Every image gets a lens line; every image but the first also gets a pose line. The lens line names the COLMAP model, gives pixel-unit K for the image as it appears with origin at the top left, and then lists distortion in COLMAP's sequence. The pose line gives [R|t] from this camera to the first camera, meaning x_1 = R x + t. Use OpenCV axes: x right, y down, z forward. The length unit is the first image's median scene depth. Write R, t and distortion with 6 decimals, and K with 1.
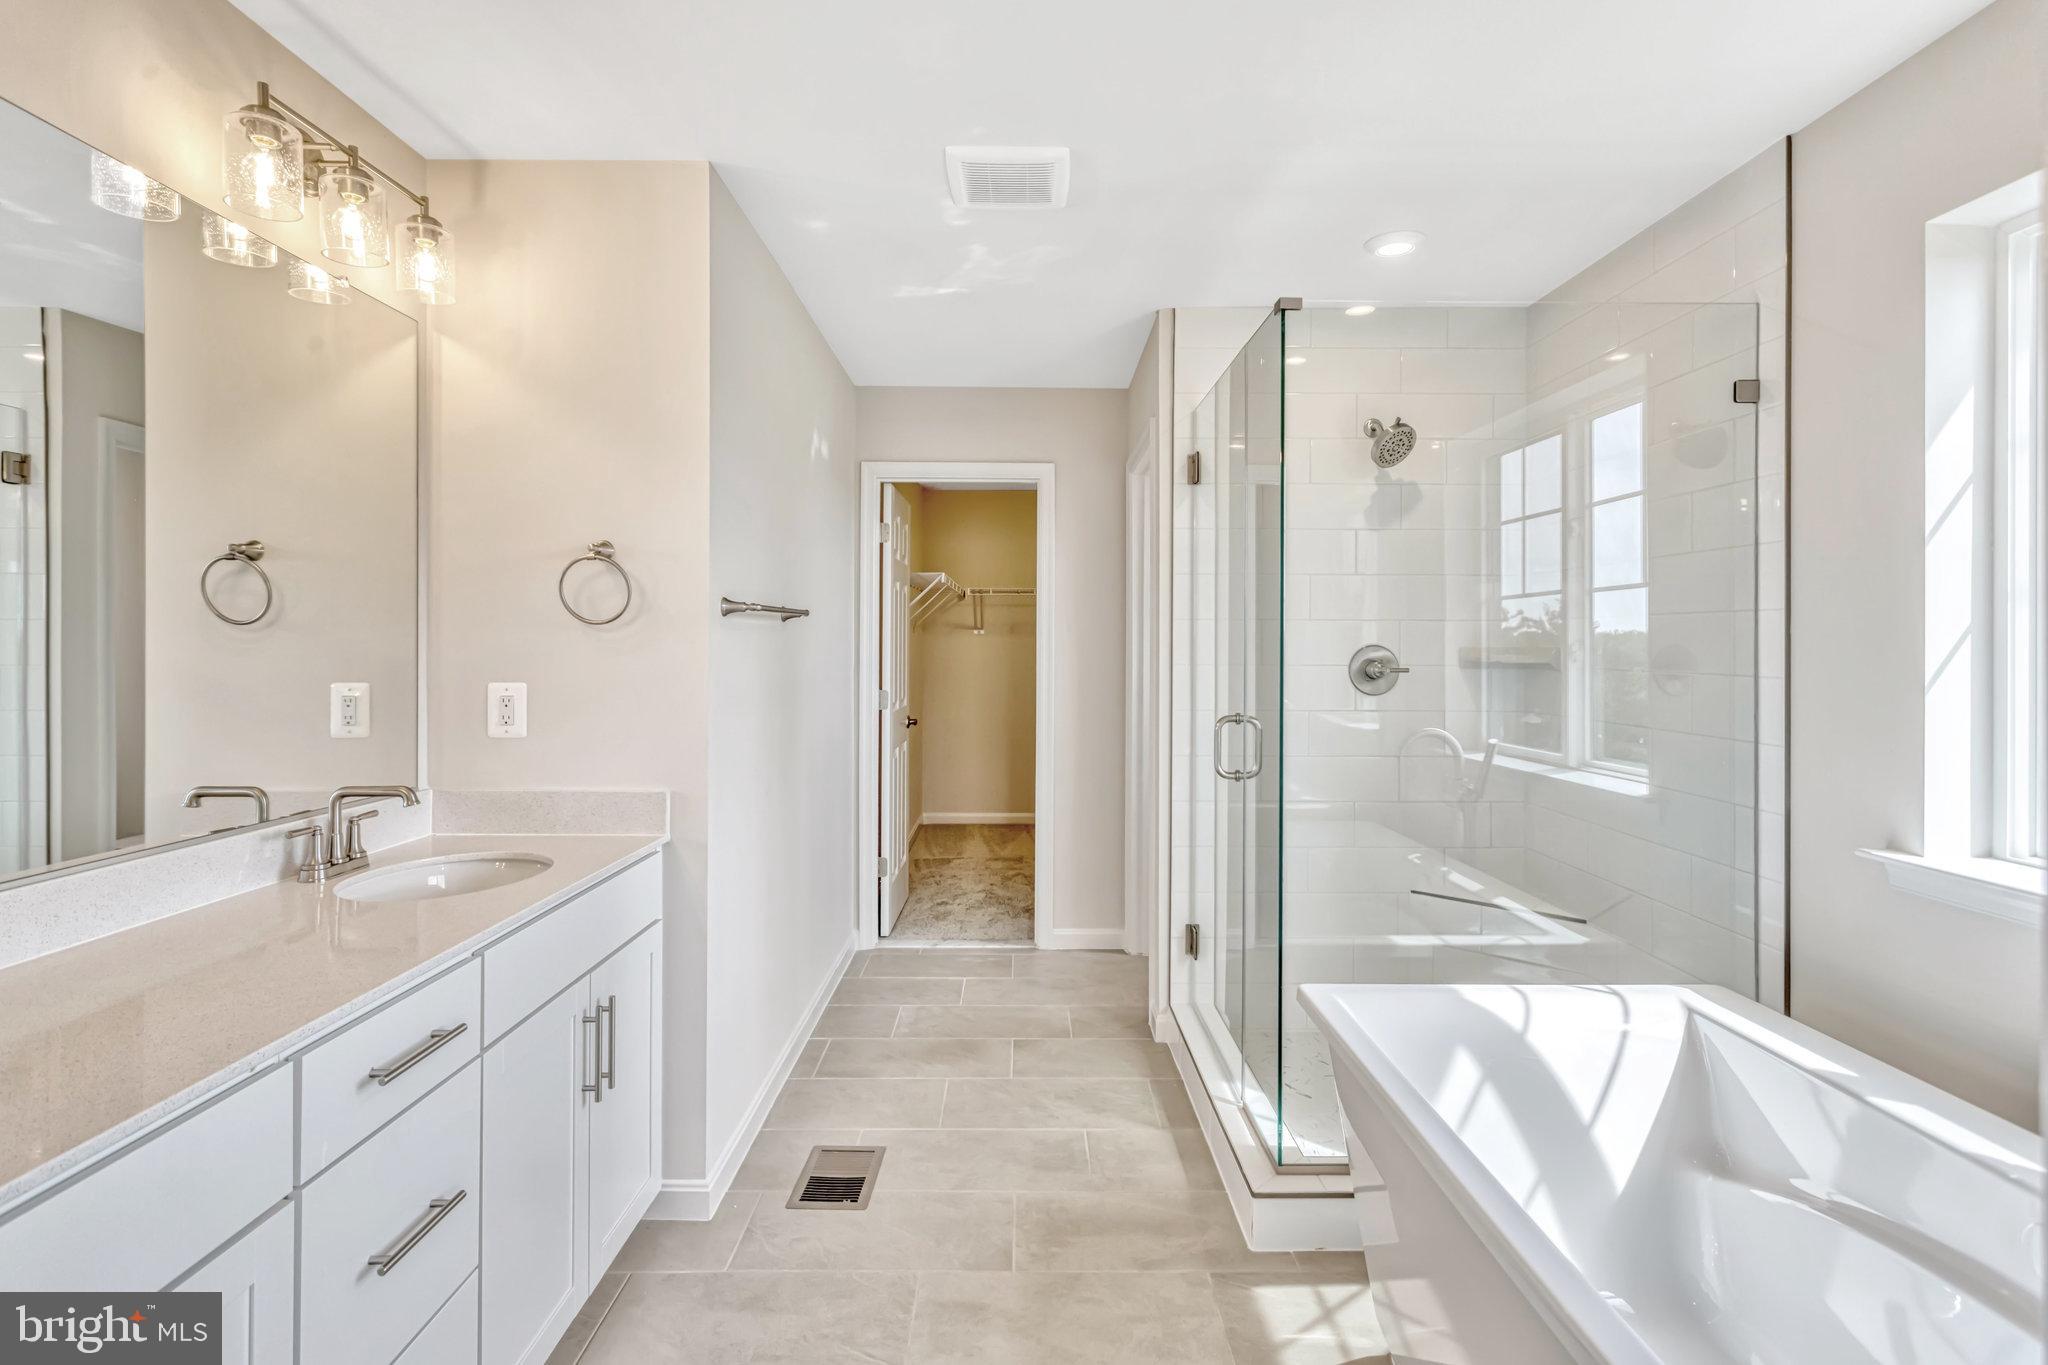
lens RADIAL K [[993.8, 0, 1022.6], [0, 993.8, 645.0], [0, 0, 1]] dist [0.000997, 0.000351]
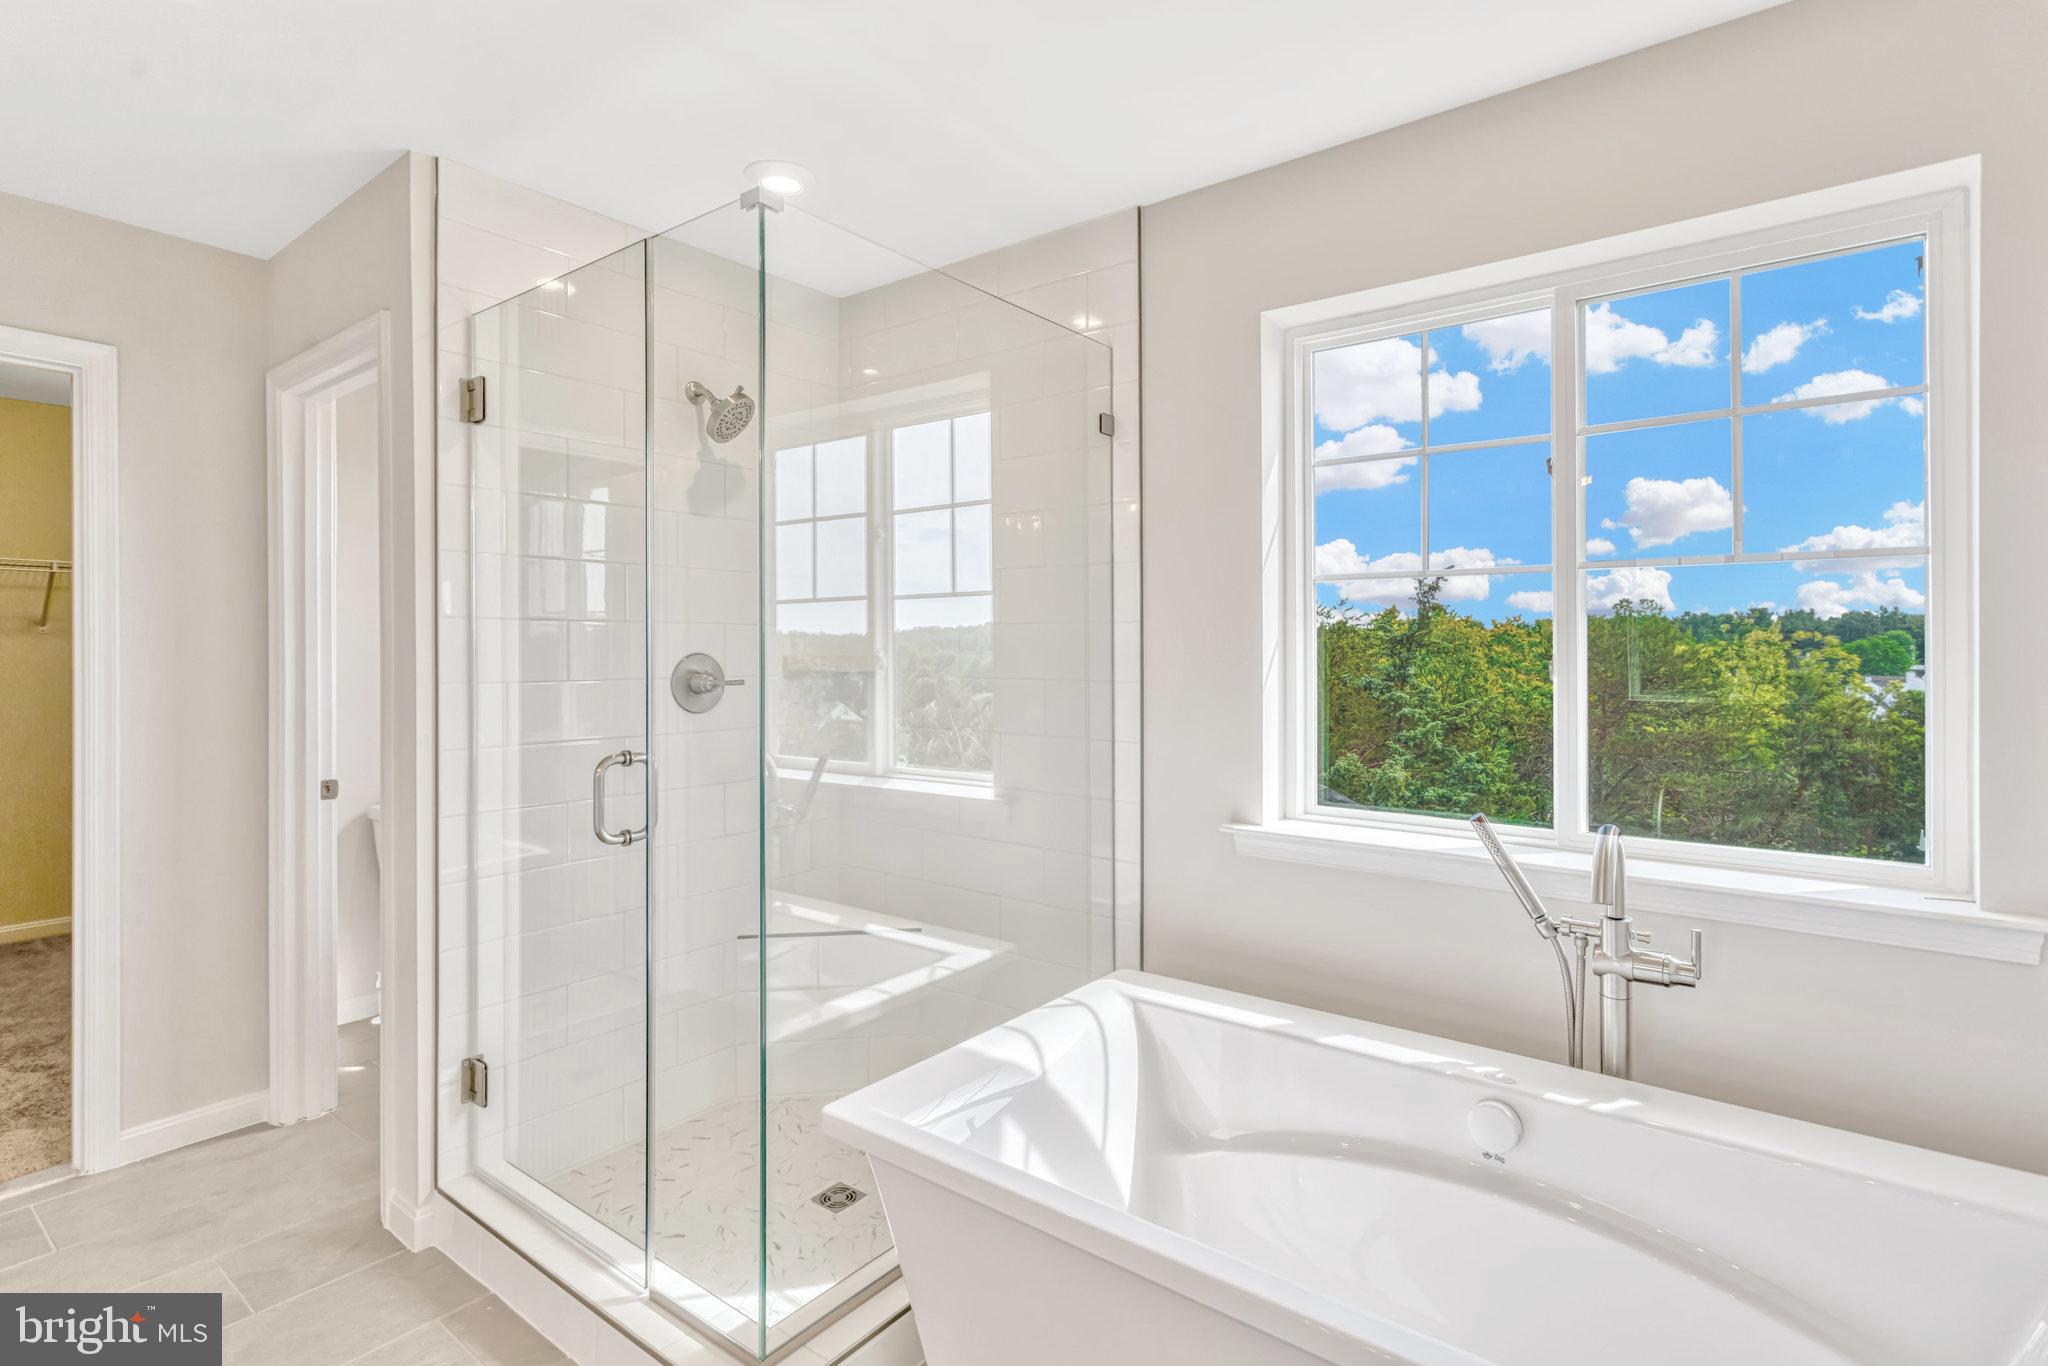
lens RADIAL K [[1007.8, 0, 1025.9], [0, 1007.8, 648.0], [0, 0, 1]] dist [0.000794, 0.000116]
pose [[0.612462, 0.000783, 0.790499, -0.216147], [-0.000687, 1.000000, -0.000458, -0.005565], [-0.790500, -0.000262, 0.612463, 0.385353]]
